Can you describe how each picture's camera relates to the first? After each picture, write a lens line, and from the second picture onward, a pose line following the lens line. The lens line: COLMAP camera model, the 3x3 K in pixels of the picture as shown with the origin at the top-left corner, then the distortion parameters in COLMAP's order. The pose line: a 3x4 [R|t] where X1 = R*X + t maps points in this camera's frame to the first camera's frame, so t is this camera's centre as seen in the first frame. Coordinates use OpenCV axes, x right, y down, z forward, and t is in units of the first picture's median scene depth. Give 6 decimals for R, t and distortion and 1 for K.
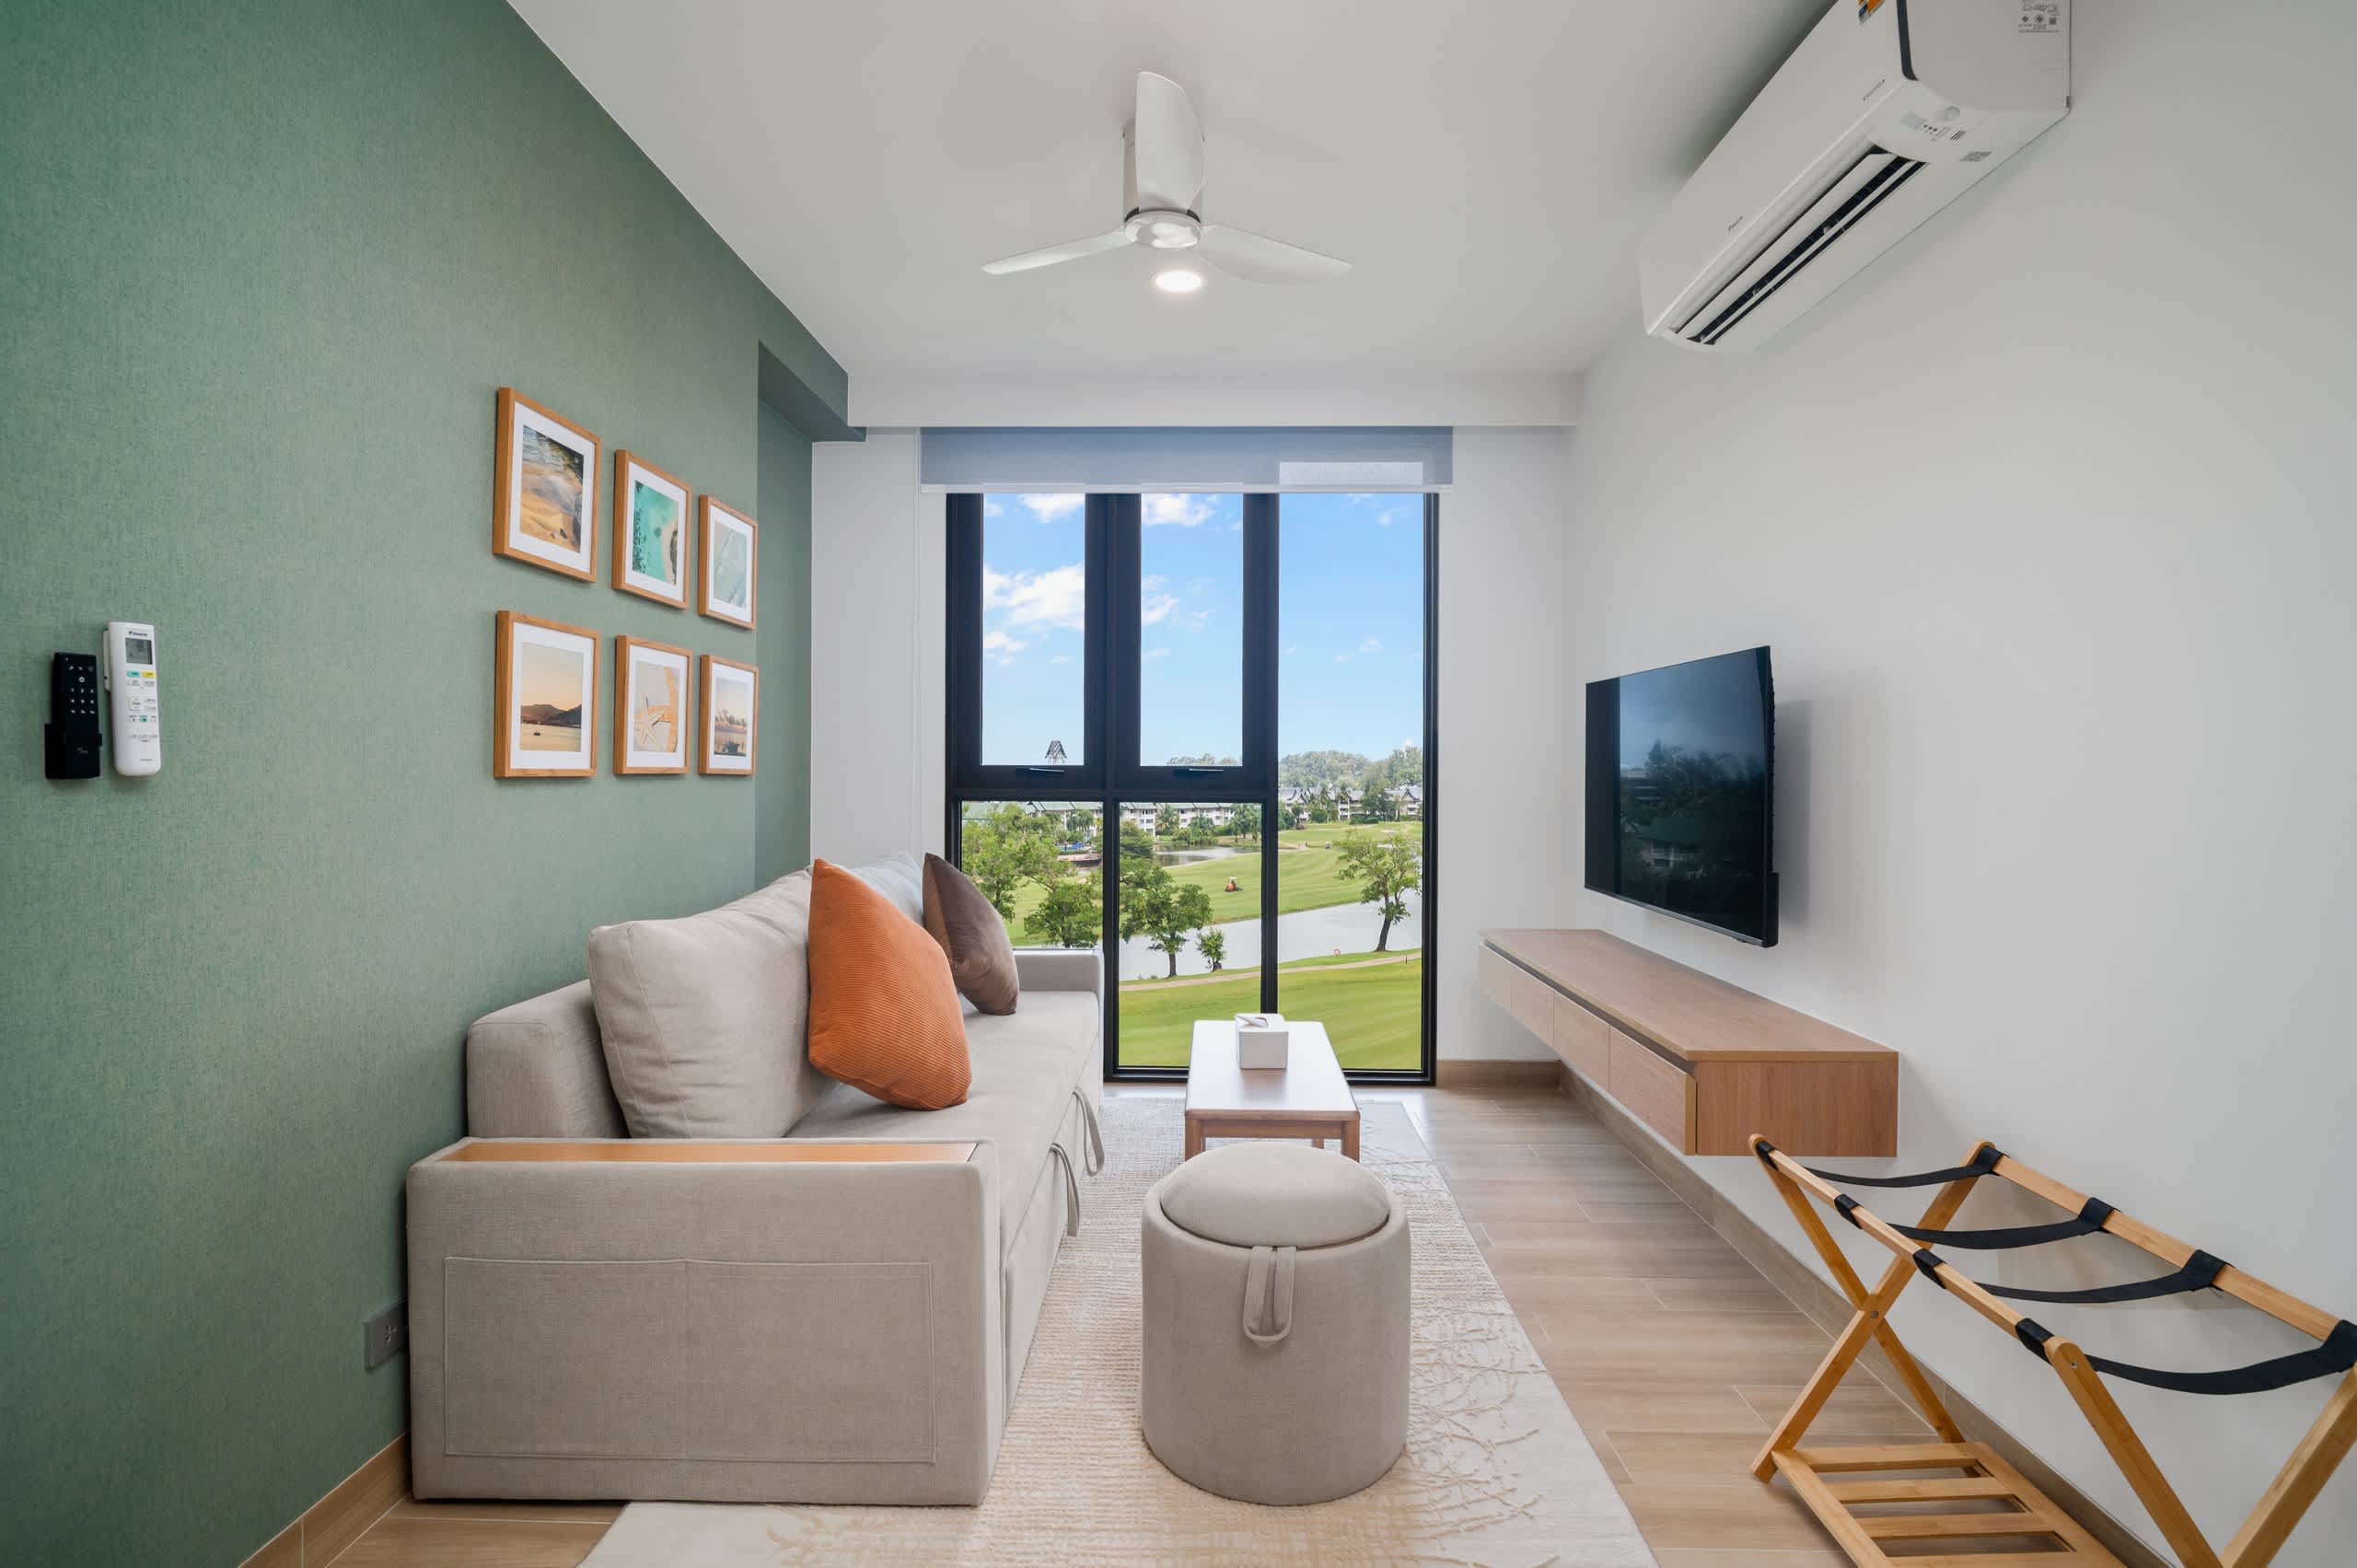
lens RADIAL K [[1106.7, 0, 1183.5], [0, 1106.7, 769.5], [0, 0, 1]] dist [-0.008351, -0.000405]
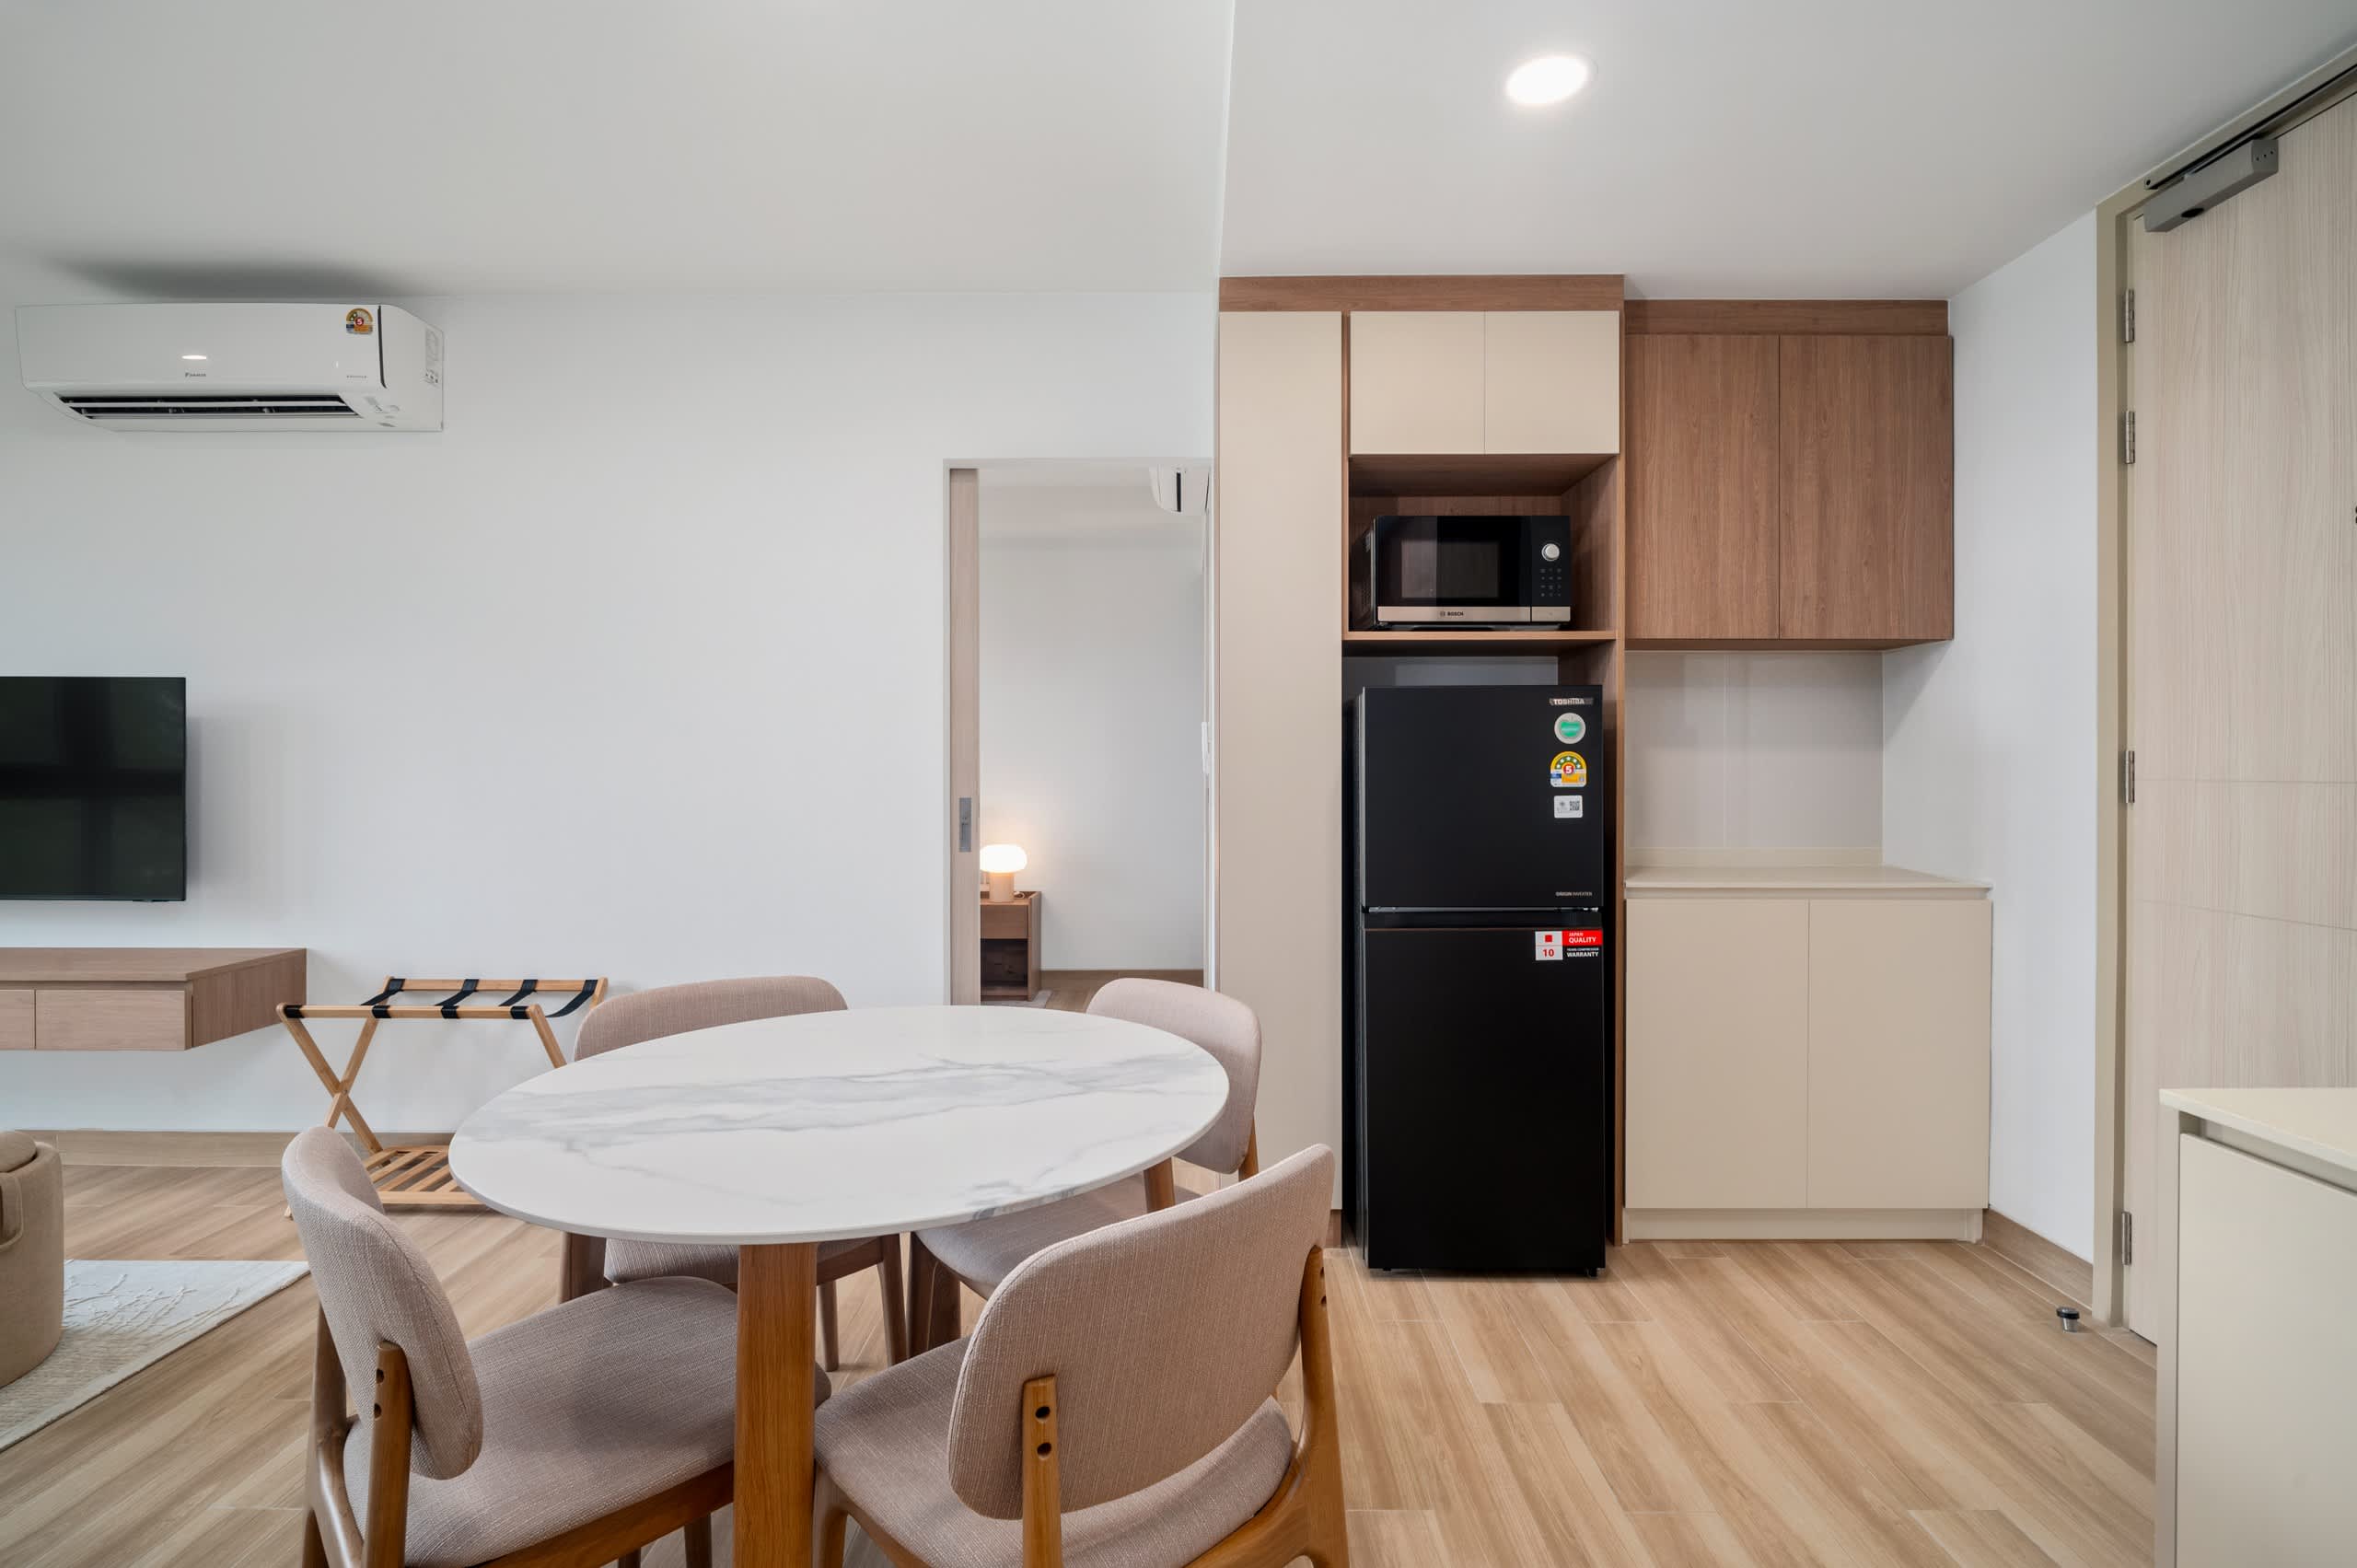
lens RADIAL K [[1106.7, 0, 1183.5], [0, 1106.7, 769.5], [0, 0, 1]] dist [-0.008351, -0.000405]
pose [[-0.021156, -0.008992, 0.999736, -0.889283], [0.000726, 0.999959, 0.009010, -0.011649], [-0.999776, 0.000917, -0.021148, -0.205159]]
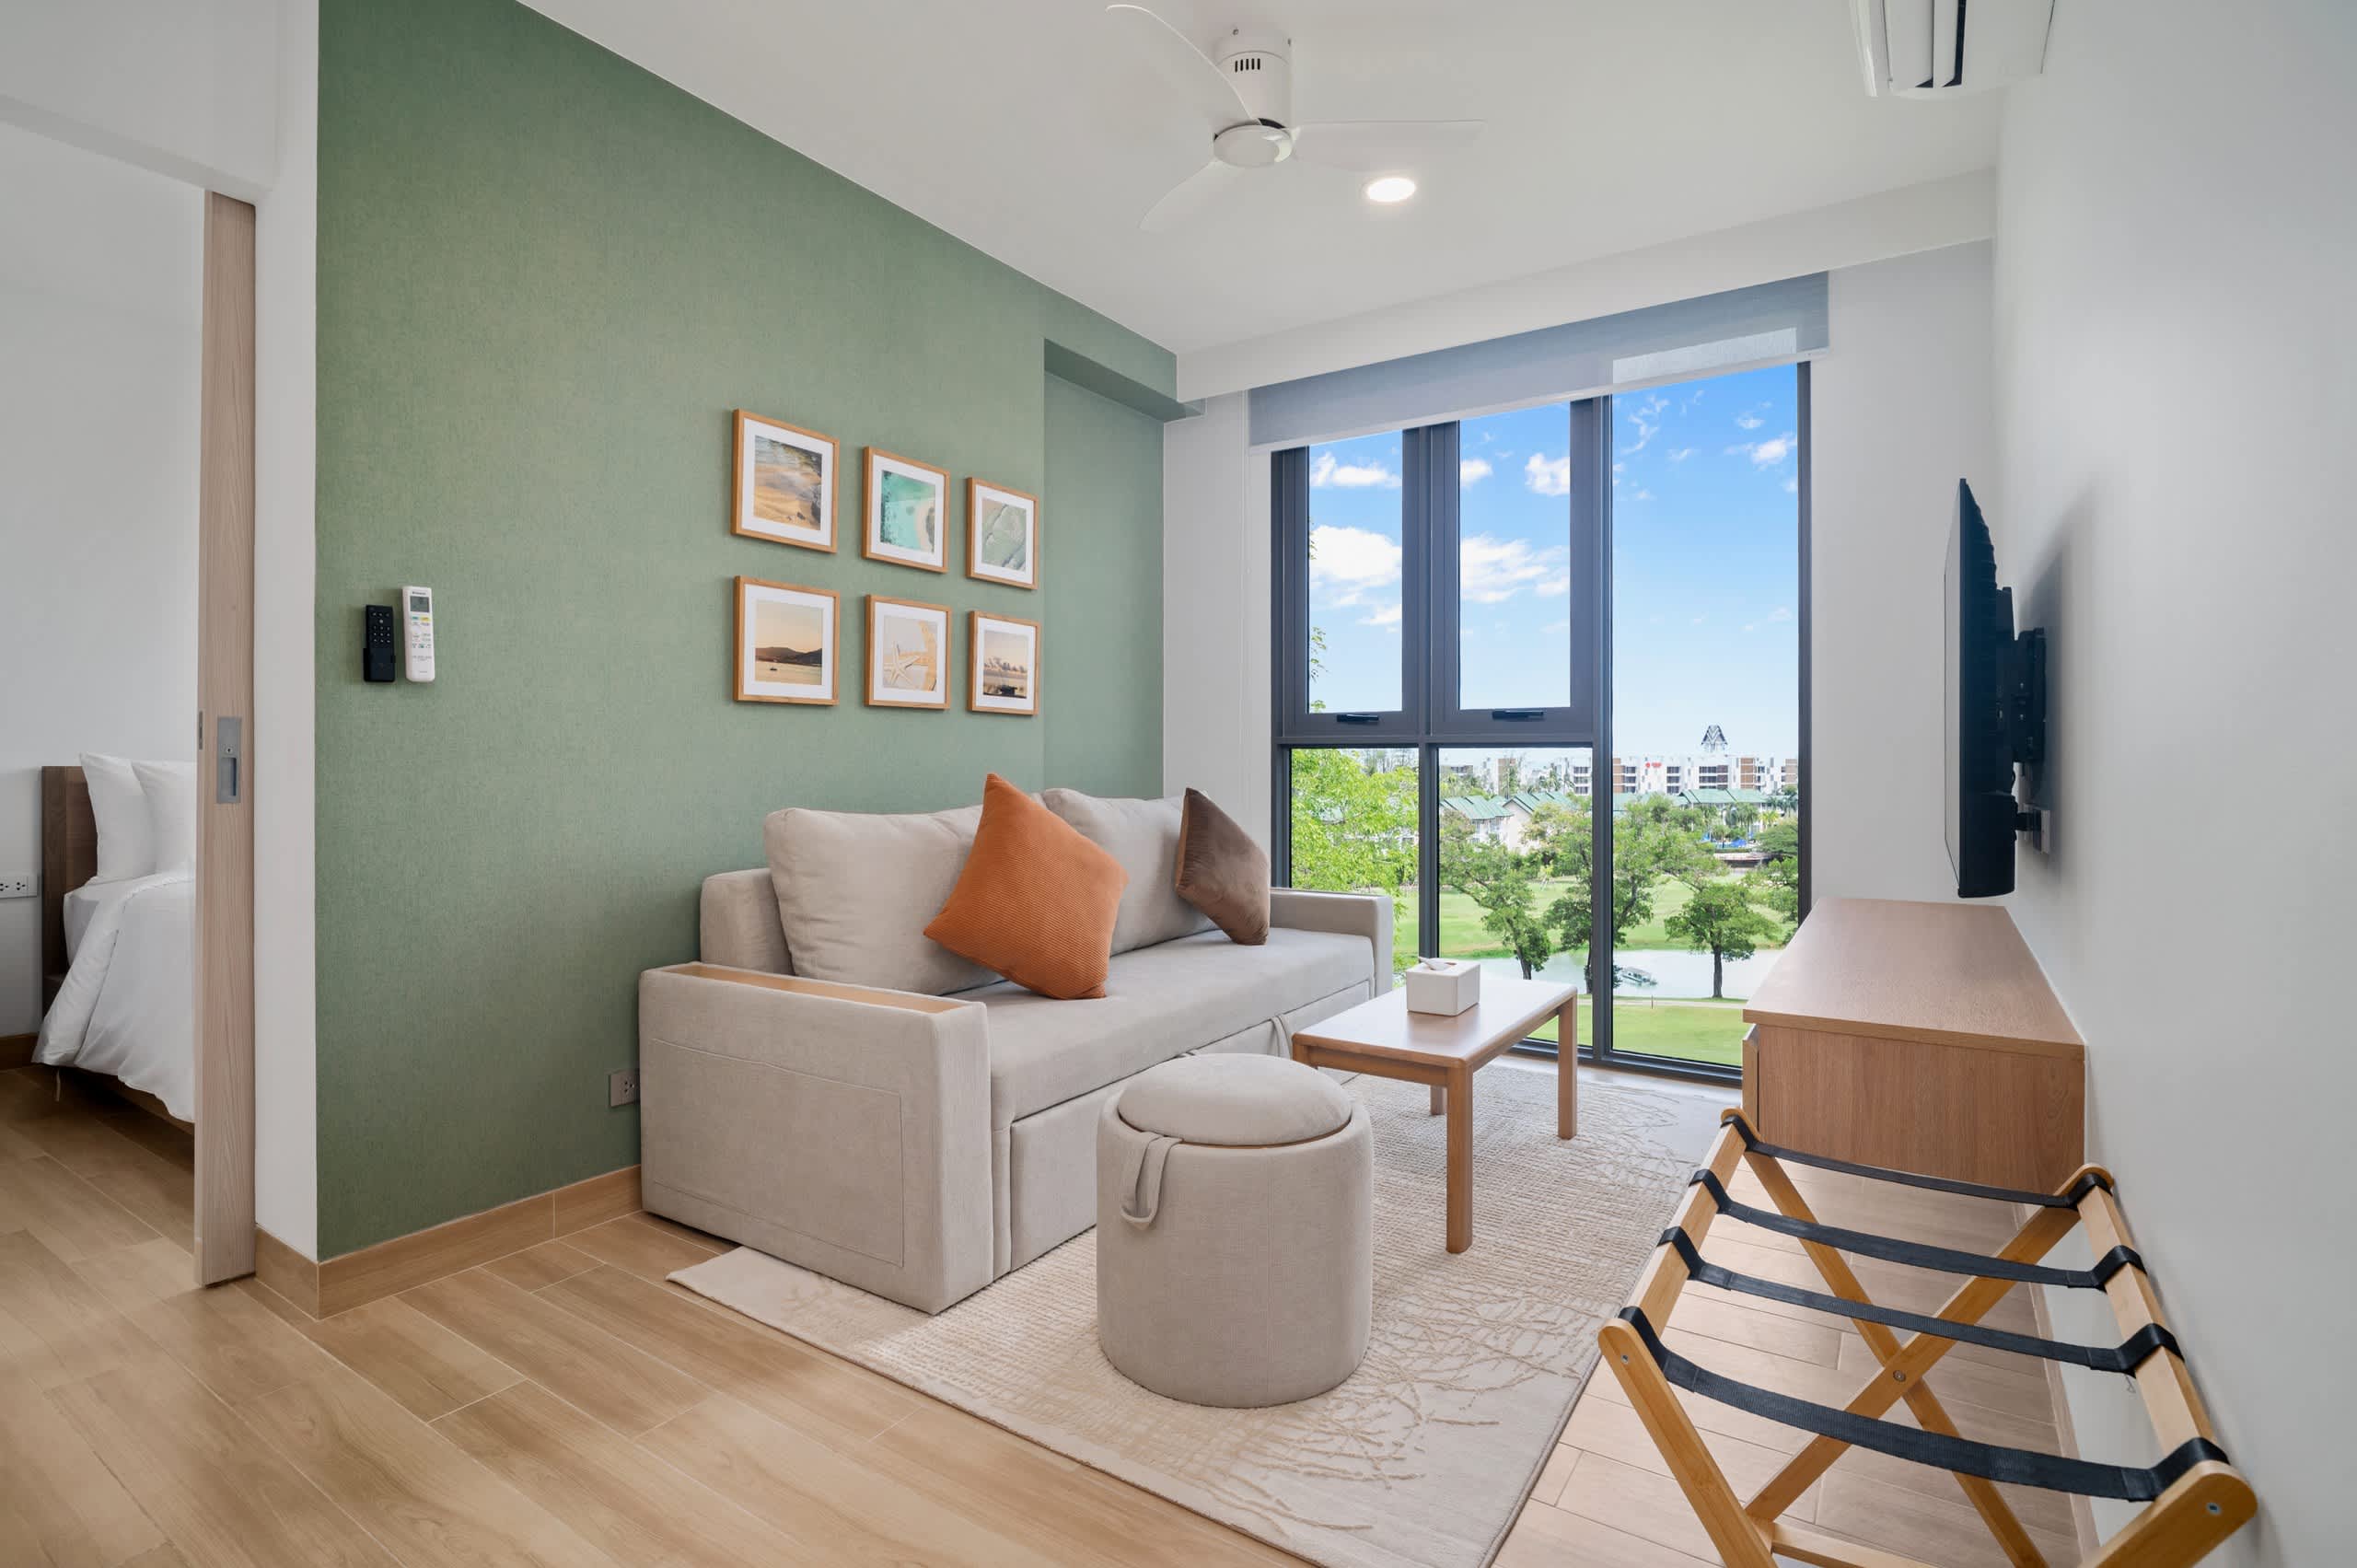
lens RADIAL K [[1127.1, 0, 1186.1], [0, 1127.1, 755.5], [0, 0, 1]] dist [-0.003454, -0.000940]
pose [[0.849015, -0.005265, -0.528342, 0.514247], [0.003645, 0.999985, -0.004109, 0.073793], [0.528355, 0.001563, 0.849022, 0.115080]]
